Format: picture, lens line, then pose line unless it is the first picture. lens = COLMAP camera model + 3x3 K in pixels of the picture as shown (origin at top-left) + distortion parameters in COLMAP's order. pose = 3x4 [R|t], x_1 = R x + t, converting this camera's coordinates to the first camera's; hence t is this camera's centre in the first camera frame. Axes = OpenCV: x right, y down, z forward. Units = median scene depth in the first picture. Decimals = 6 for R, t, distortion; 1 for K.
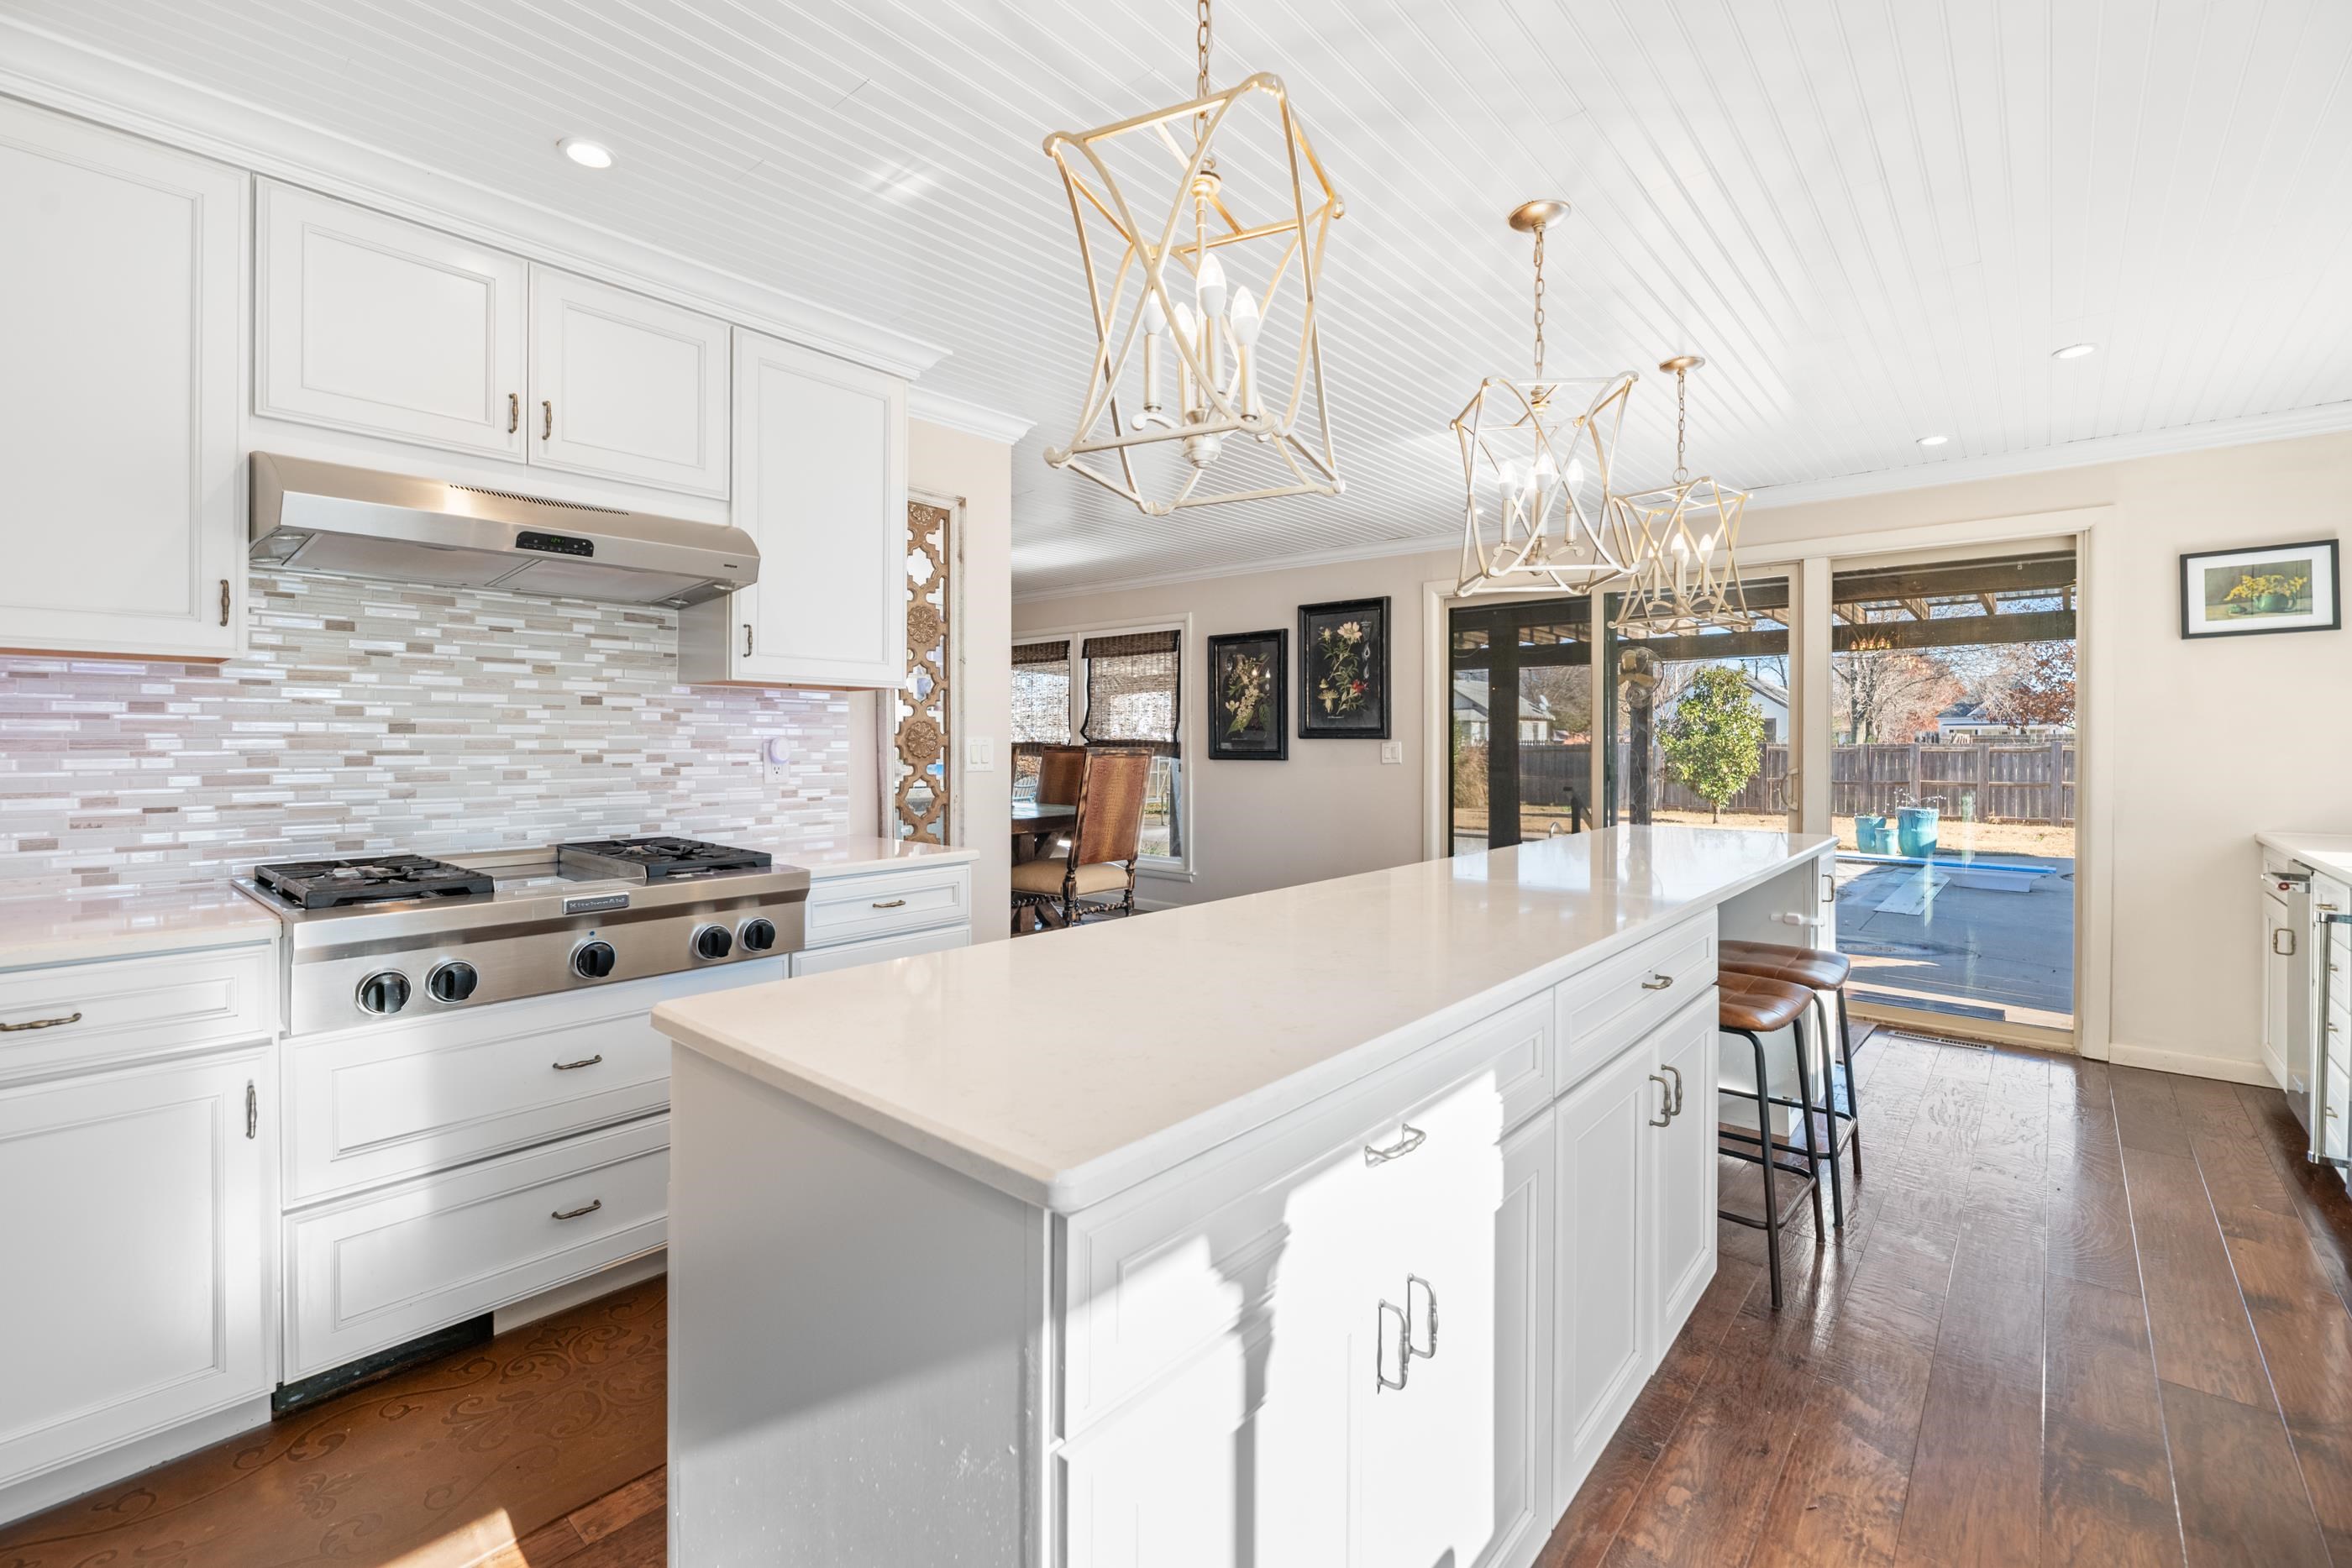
lens RADIAL K [[1002.5, 0, 1140.6], [0, 1002.5, 746.8], [0, 0, 1]] dist [-0.000249, -0.001752]
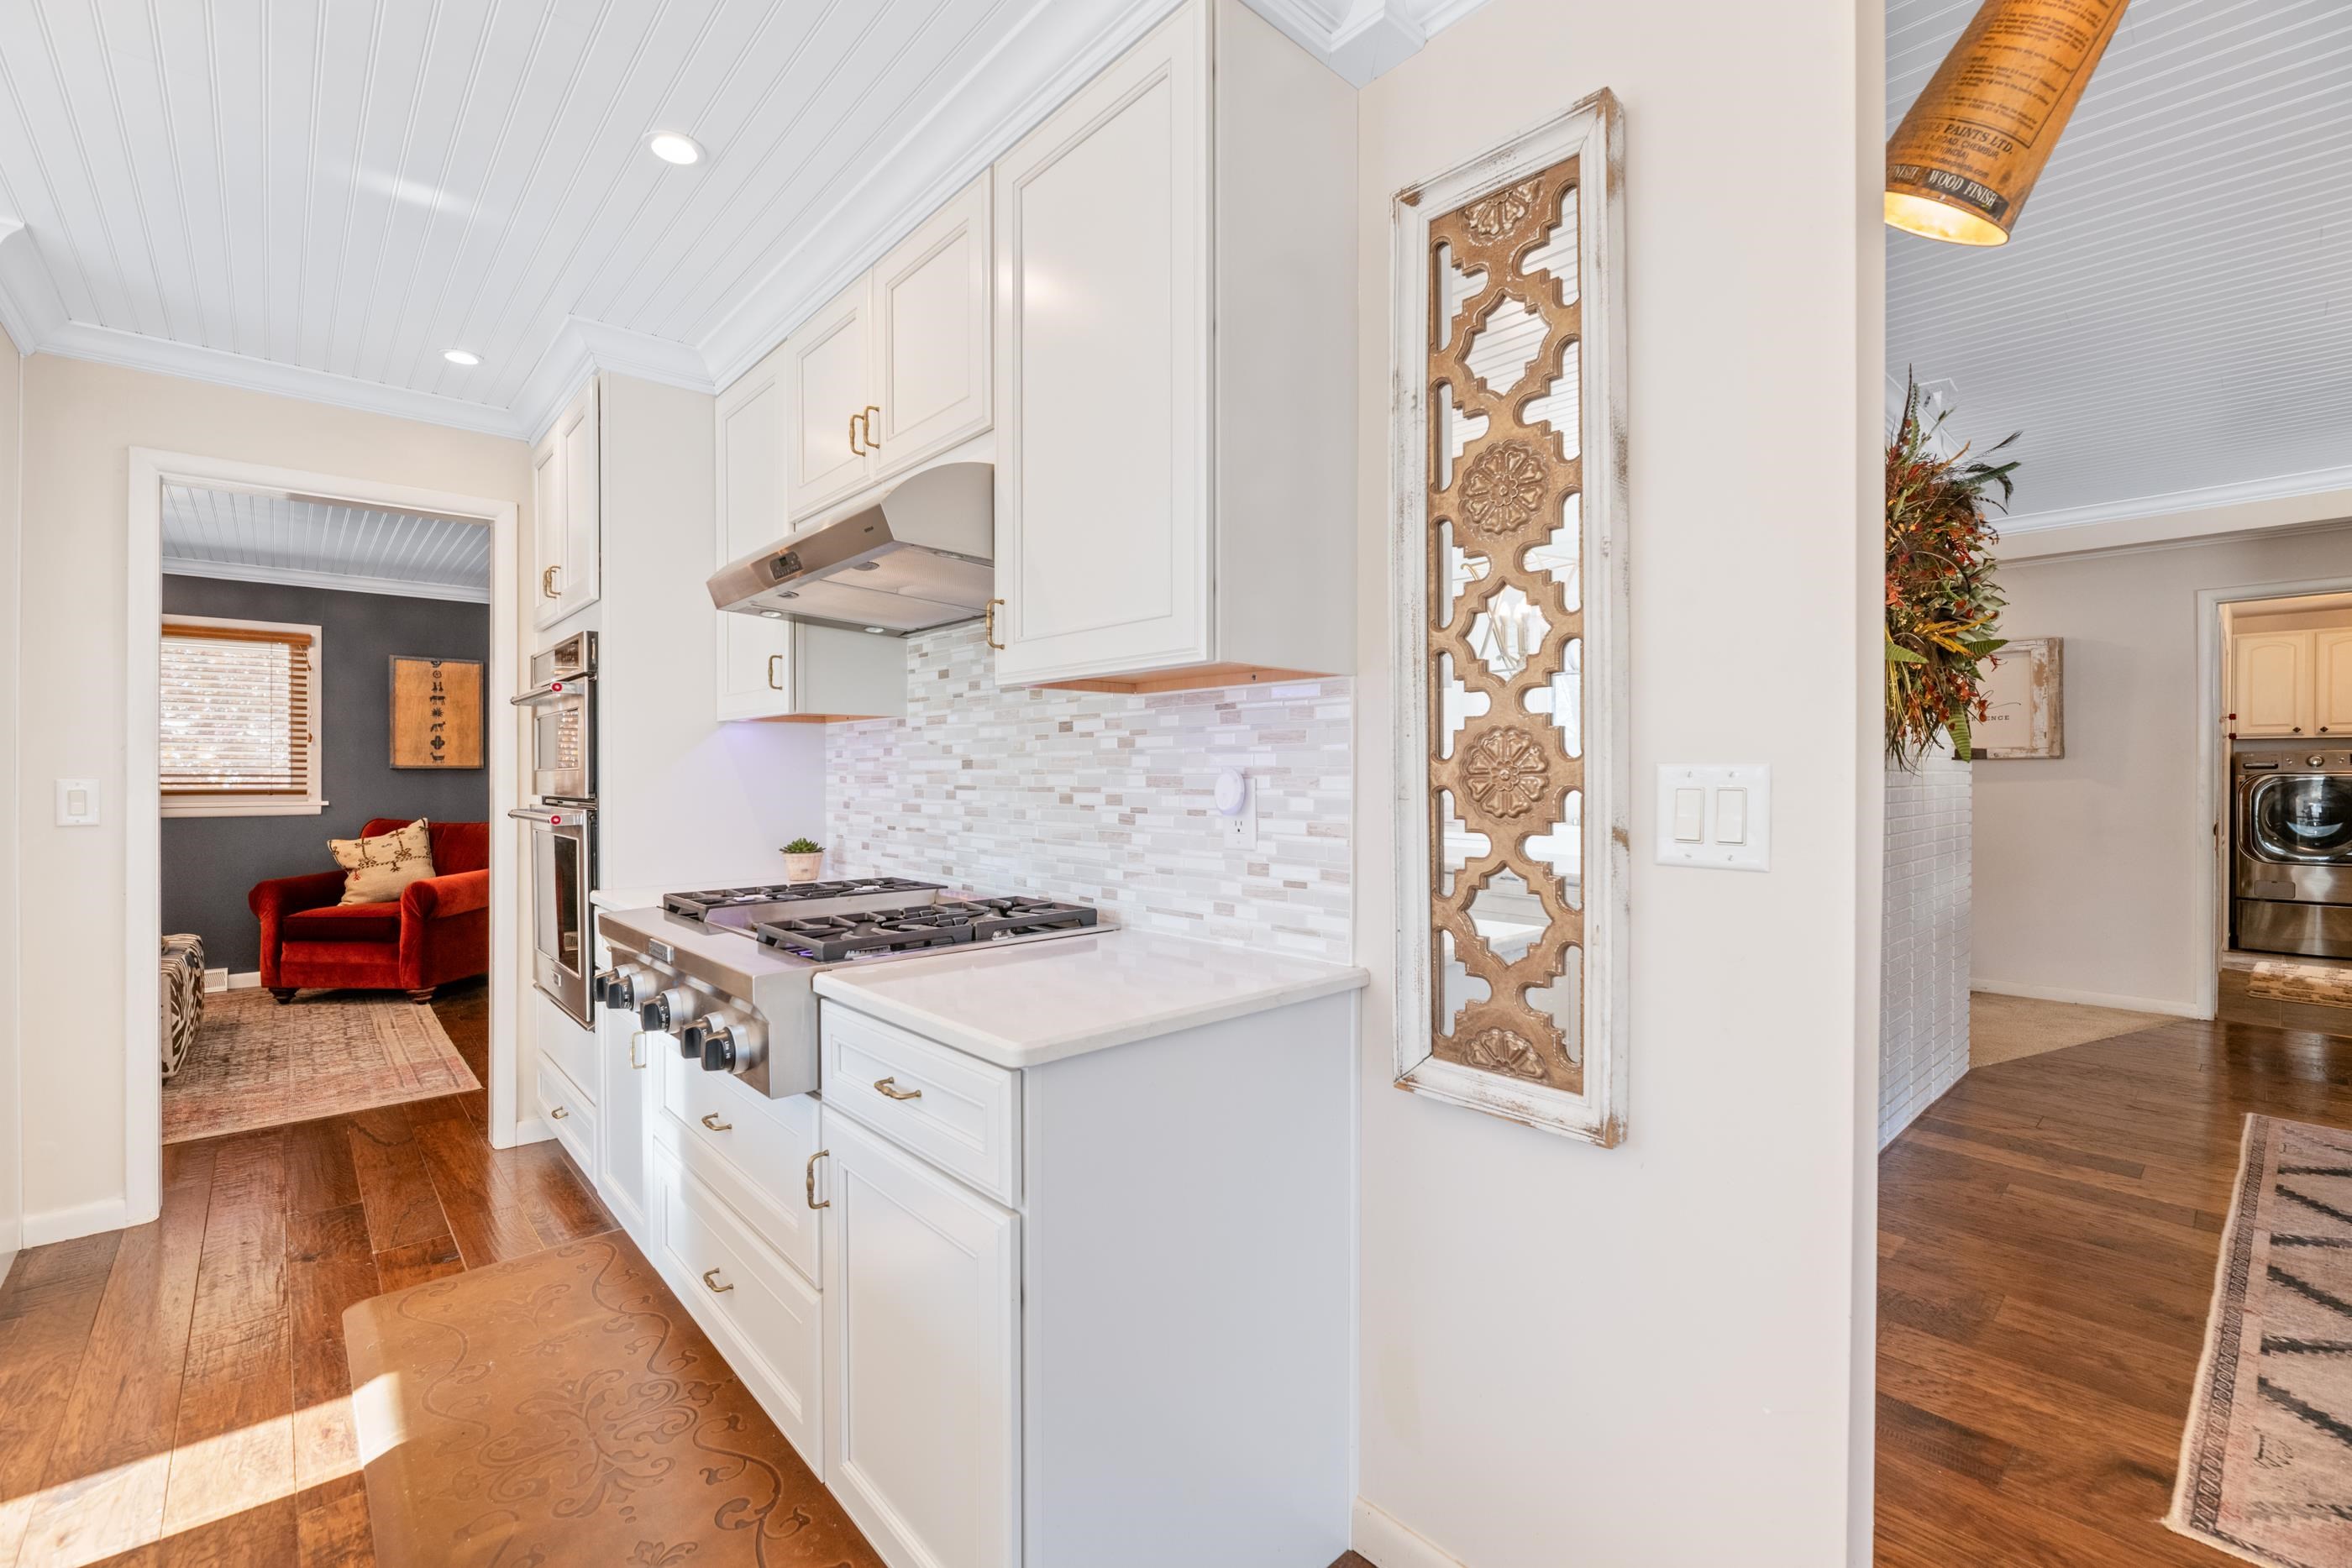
lens RADIAL K [[1002.5, 0, 1174.1], [0, 1002.5, 776.7], [0, 0, 1]] dist [-0.000249, -0.001752]
pose [[-0.094847, -0.001871, -0.995490, 0.213054], [-0.006446, 0.999978, -0.001265, -0.004309], [0.995471, 0.006297, -0.094857, 0.985840]]
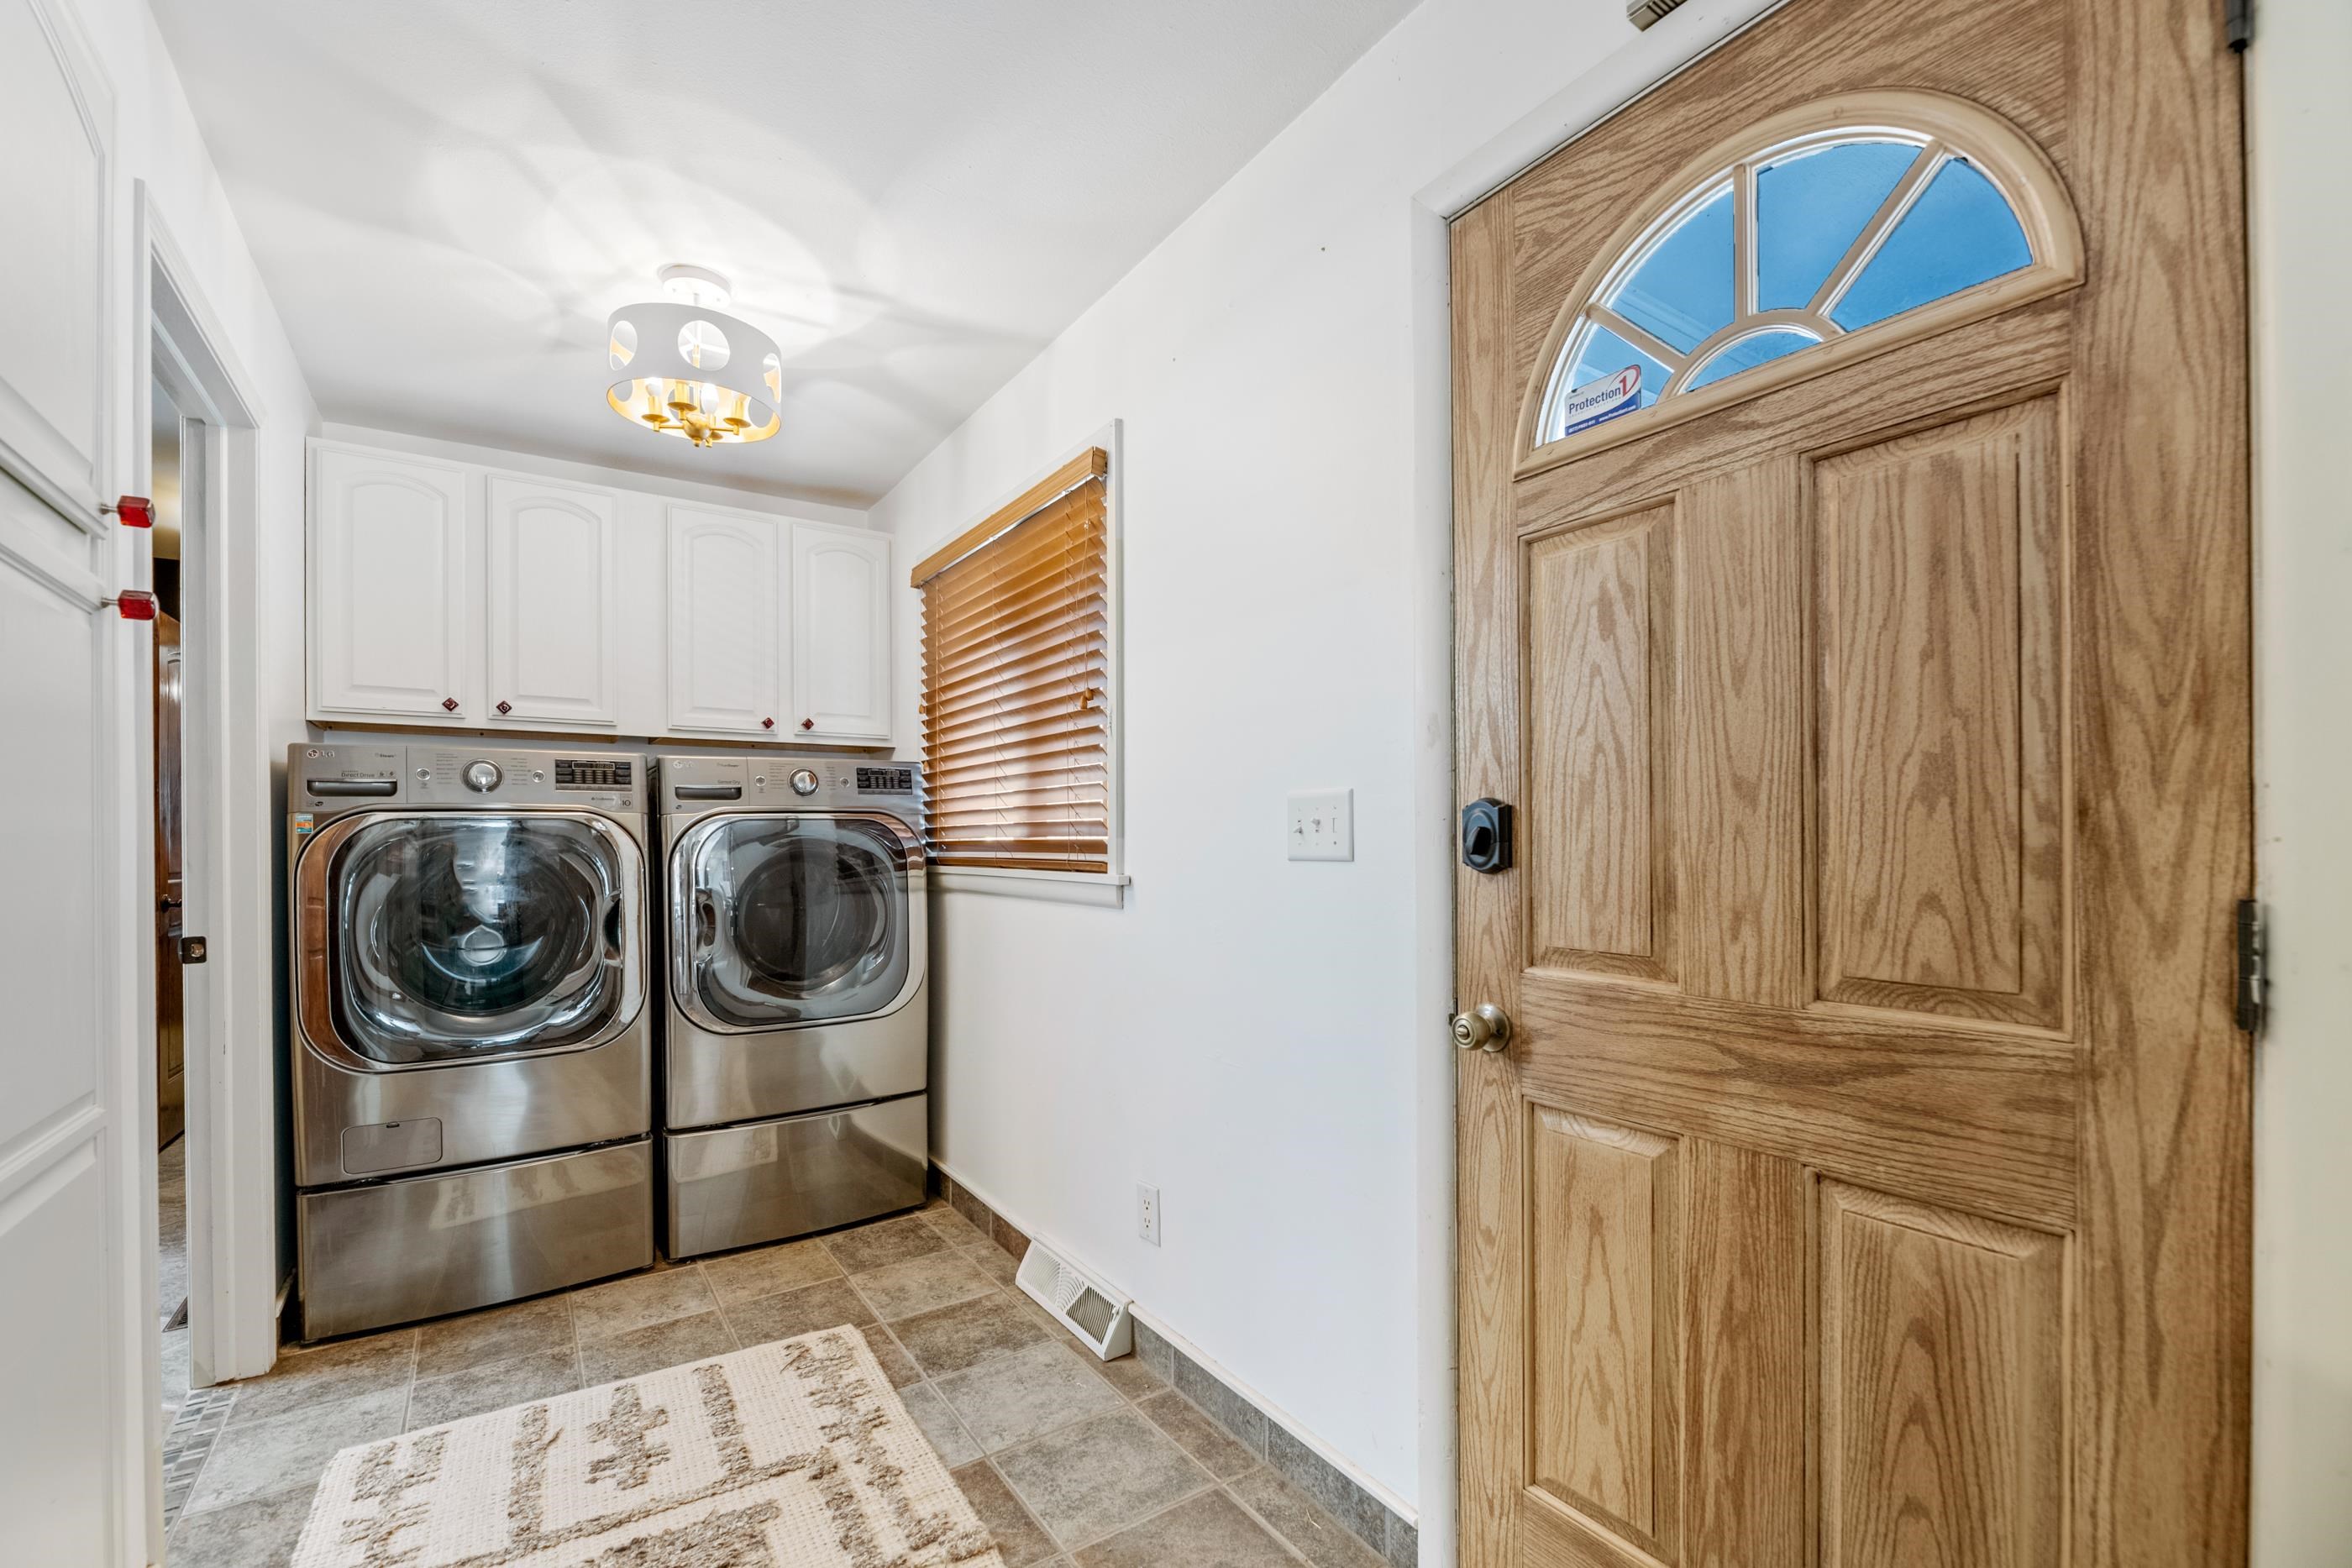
lens RADIAL K [[1002.5, 0, 1168.6], [0, 1002.5, 843.7], [0, 0, 1]] dist [-0.000249, -0.001752]
pose [[0.971634, -0.010682, -0.236247, -1.394060], [0.010389, 0.999943, -0.002485, 0.003680], [0.236260, -0.000040, 0.971690, 2.532175]]
